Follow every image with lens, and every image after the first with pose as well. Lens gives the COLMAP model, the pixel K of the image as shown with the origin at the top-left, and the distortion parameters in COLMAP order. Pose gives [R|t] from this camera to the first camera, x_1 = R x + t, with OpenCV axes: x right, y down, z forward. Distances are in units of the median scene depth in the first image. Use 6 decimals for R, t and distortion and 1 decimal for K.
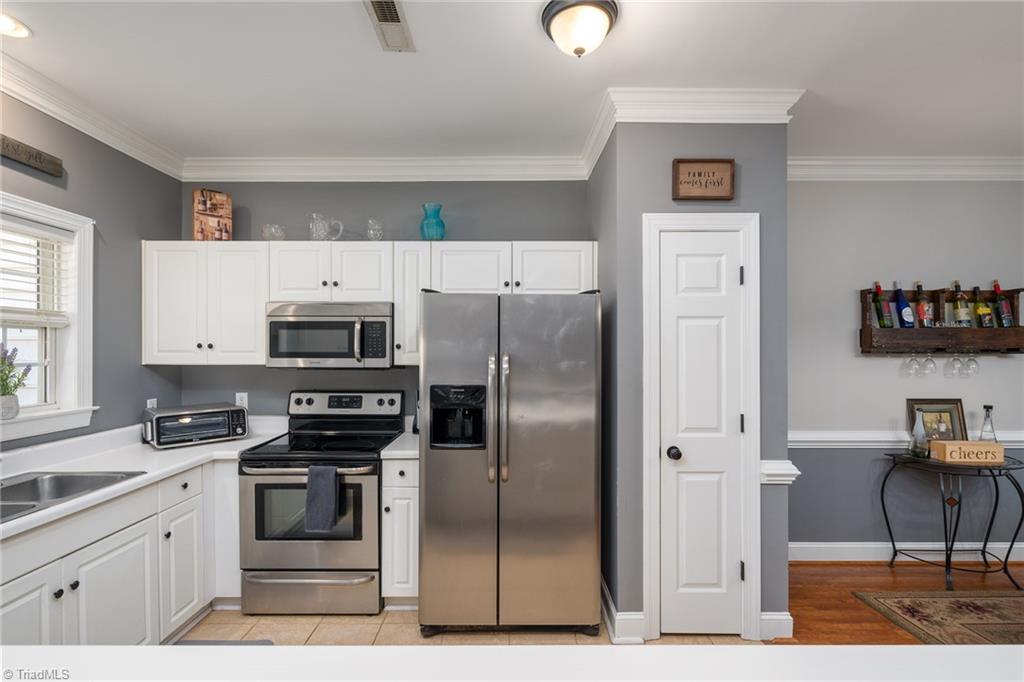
lens RADIAL K [[469.3, 0, 510.2], [0, 469.3, 344.7], [0, 0, 1]] dist [-0.015088, 0.007129]
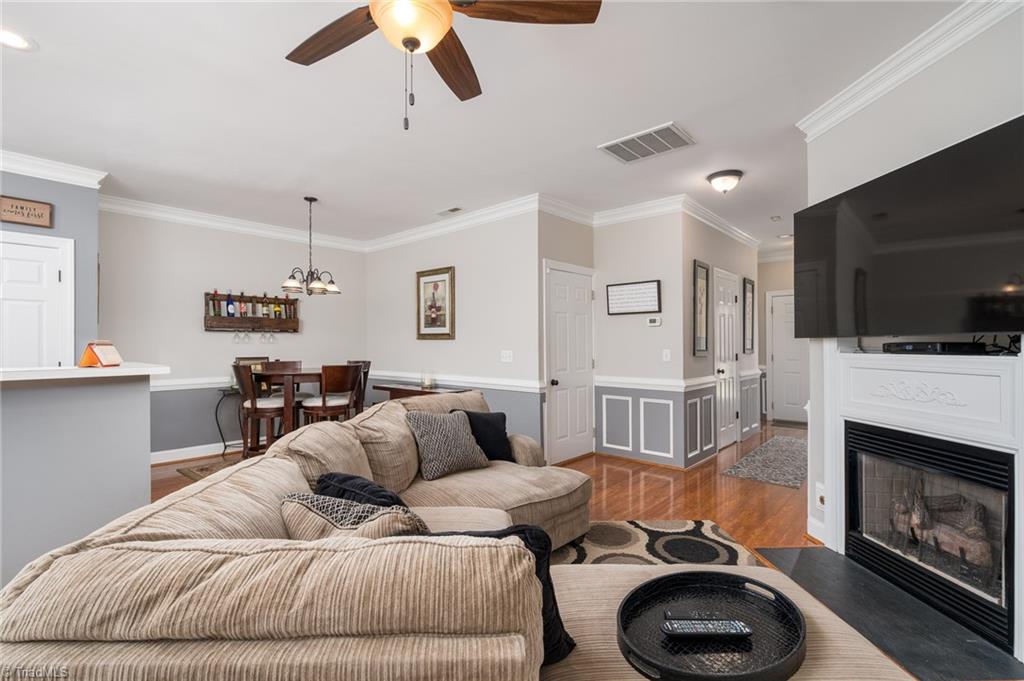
lens RADIAL K [[461.3, 0, 508.0], [0, 461.3, 342.9], [0, 0, 1]] dist [0.000811, 0.000935]
pose [[0.671167, -0.000555, 0.741306, 0.315311], [-0.000635, 0.999999, 0.001323, 0.070532], [-0.741306, -0.001359, 0.671166, -1.091909]]
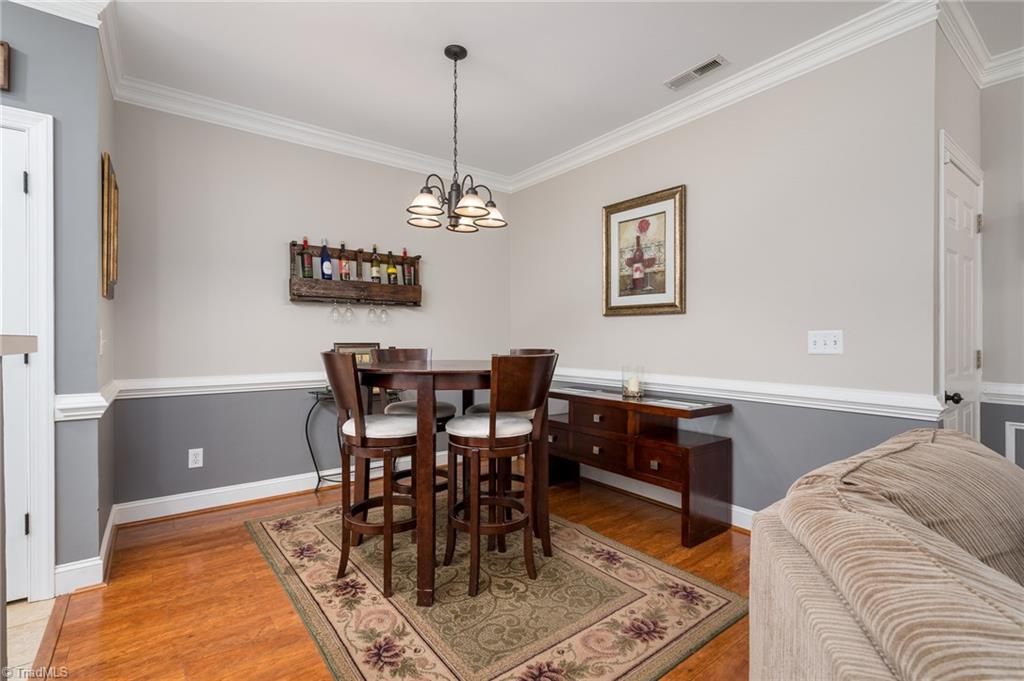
lens RADIAL K [[461.3, 0, 508.0], [0, 461.3, 342.9], [0, 0, 1]] dist [0.000811, 0.000935]
pose [[0.797507, -0.004686, 0.603291, 0.618811], [-0.004387, 0.999898, 0.013567, 0.118687], [-0.603294, -0.013467, 0.797406, -0.191762]]
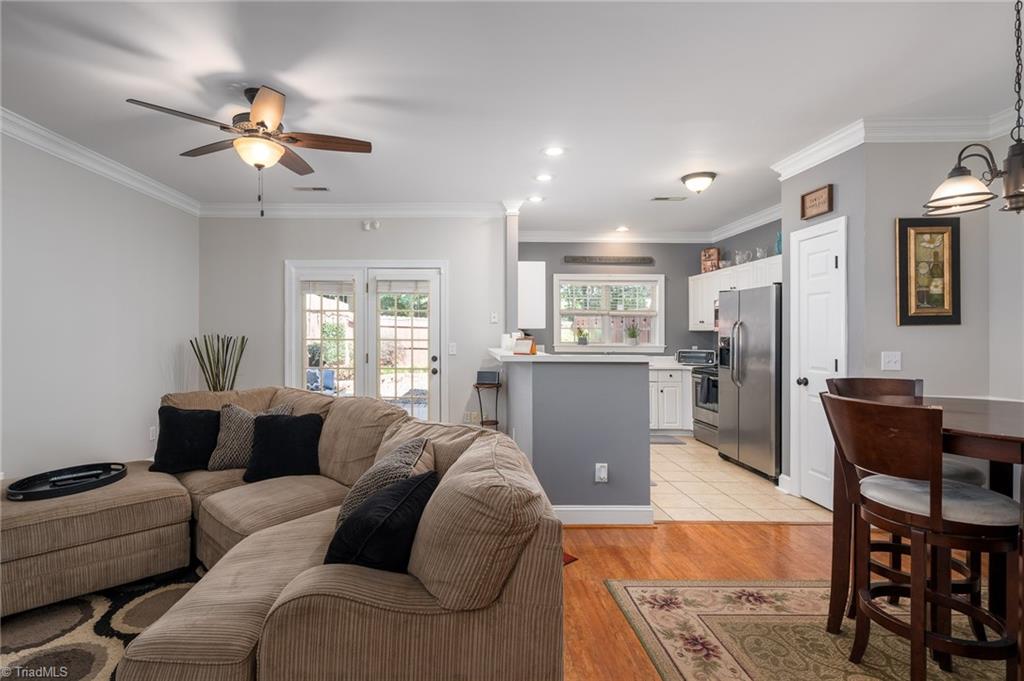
lens RADIAL K [[491.7, 0, 458.9], [0, 491.7, 329.3], [0, 0, 1]] dist [-0.003107, 0.000545]
pose [[-0.010434, -0.009535, -0.999900, 1.795812], [0.002583, 0.999951, -0.009562, 0.060982], [0.999942, -0.002683, -0.010409, -0.125202]]
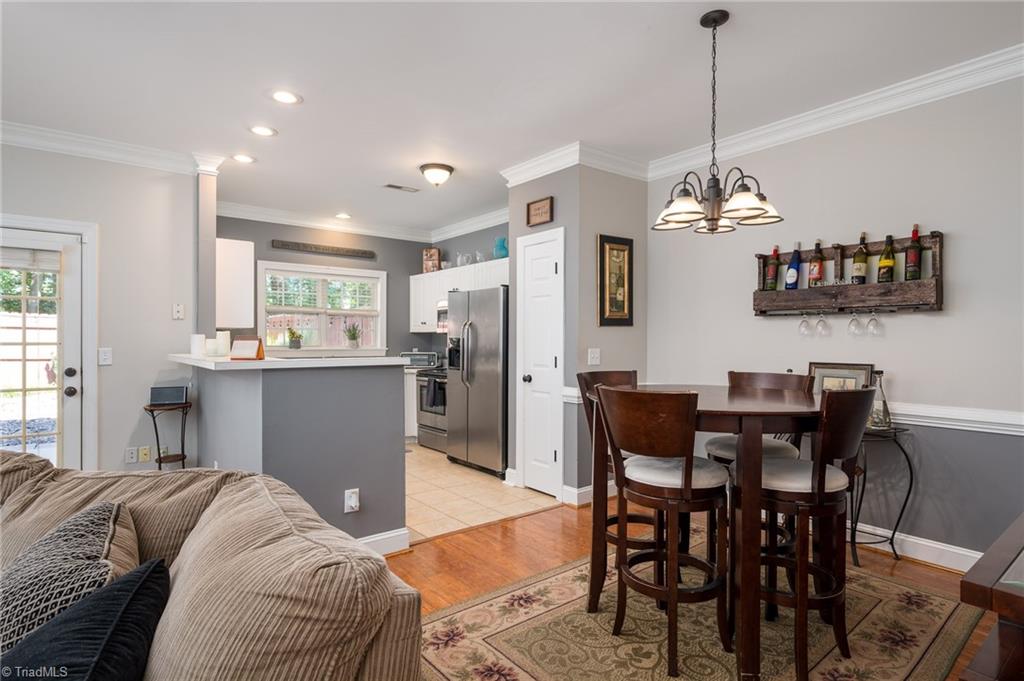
lens RADIAL K [[536.3, 0, 510.5], [0, 536.3, 335.6], [0, 0, 1]] dist [0.000070, -0.000063]
pose [[0.616728, -0.005343, -0.787158, 1.626896], [0.004522, 0.999985, -0.003244, 0.074526], [0.787163, -0.001558, 0.616743, -0.208356]]
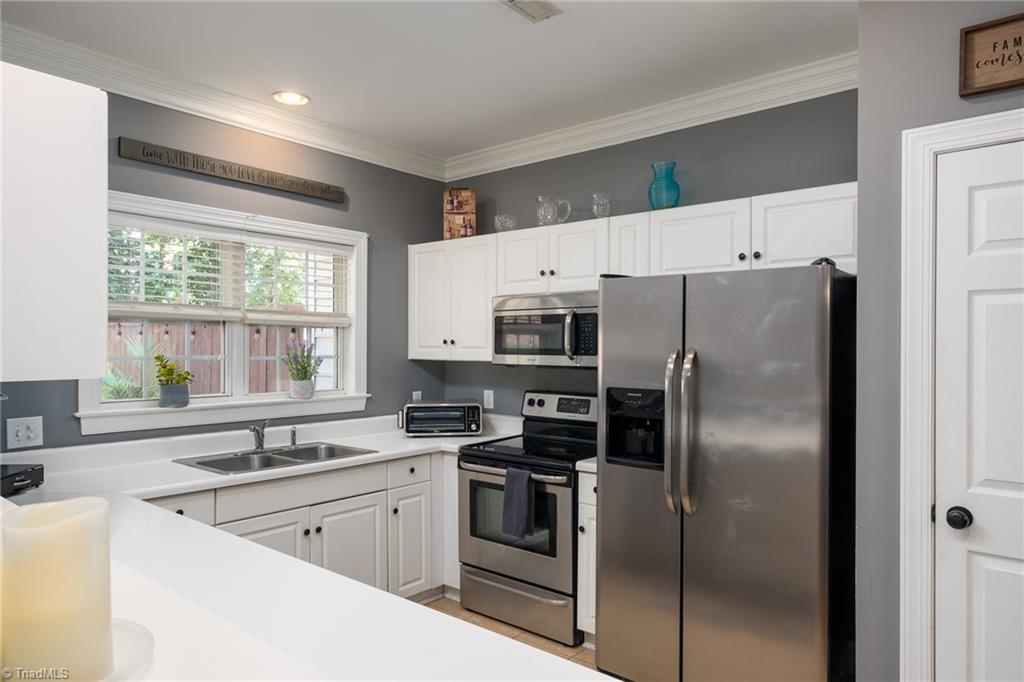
lens RADIAL K [[653.9, 0, 504.1], [0, 653.9, 343.7], [0, 0, 1]] dist [-0.001529, -0.001022]
pose [[0.760530, 0.000196, -0.649303, 0.402040], [0.001750, 0.999996, 0.002352, 0.003566], [0.649300, -0.002925, 0.760526, -0.017920]]
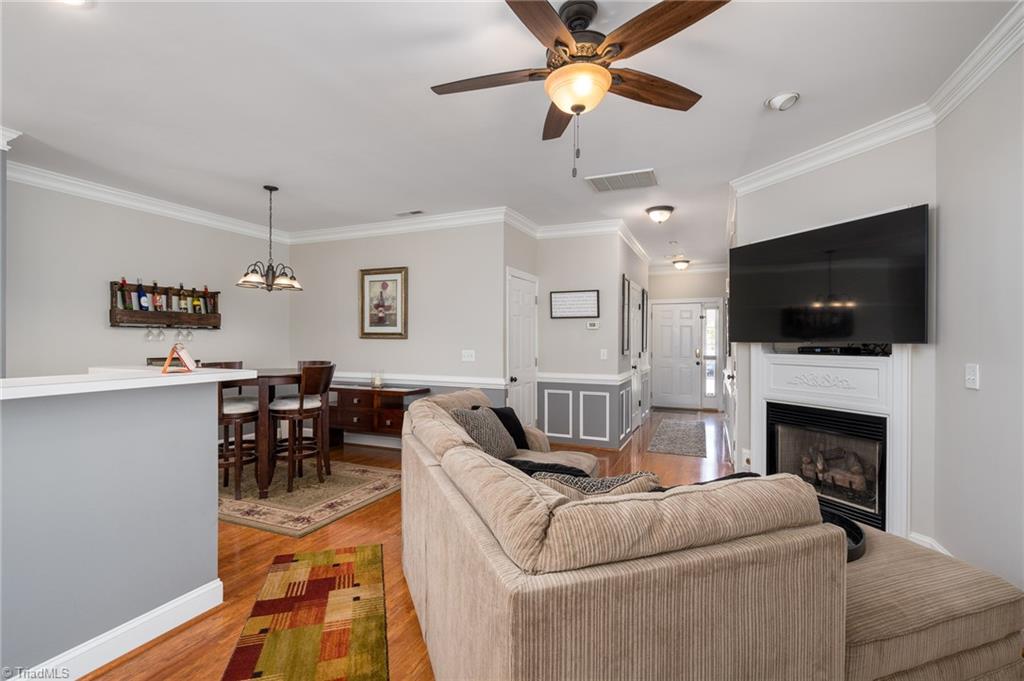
lens RADIAL K [[465.0, 0, 509.9], [0, 465.0, 339.6], [0, 0, 1]] dist [0.002736, -0.000272]
pose [[0.394567, 0.002707, 0.918863, -0.066798], [-0.007833, 0.999969, 0.000418, 0.055990], [-0.918834, -0.007363, 0.394576, -0.786794]]
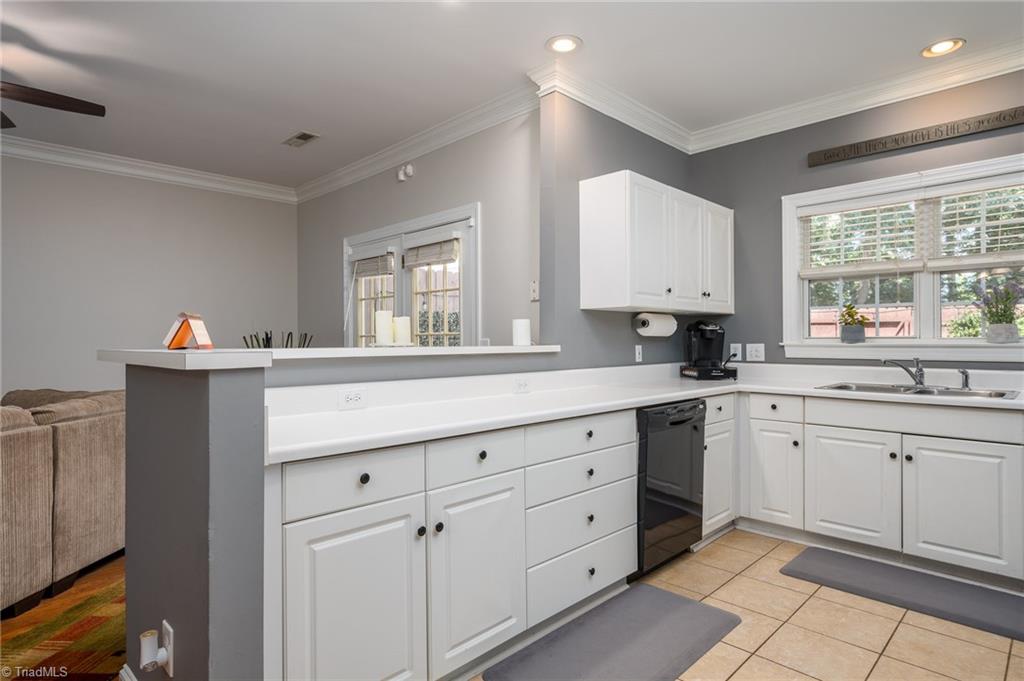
lens RADIAL K [[551.0, 0, 504.6], [0, 551.0, 342.6], [0, 0, 1]] dist [0.002925, -0.000549]
pose [[-0.714153, 0.007225, -0.699952, 0.673596], [0.009347, 0.999956, 0.000785, 0.113226], [0.699927, -0.005982, -0.714189, 0.877493]]
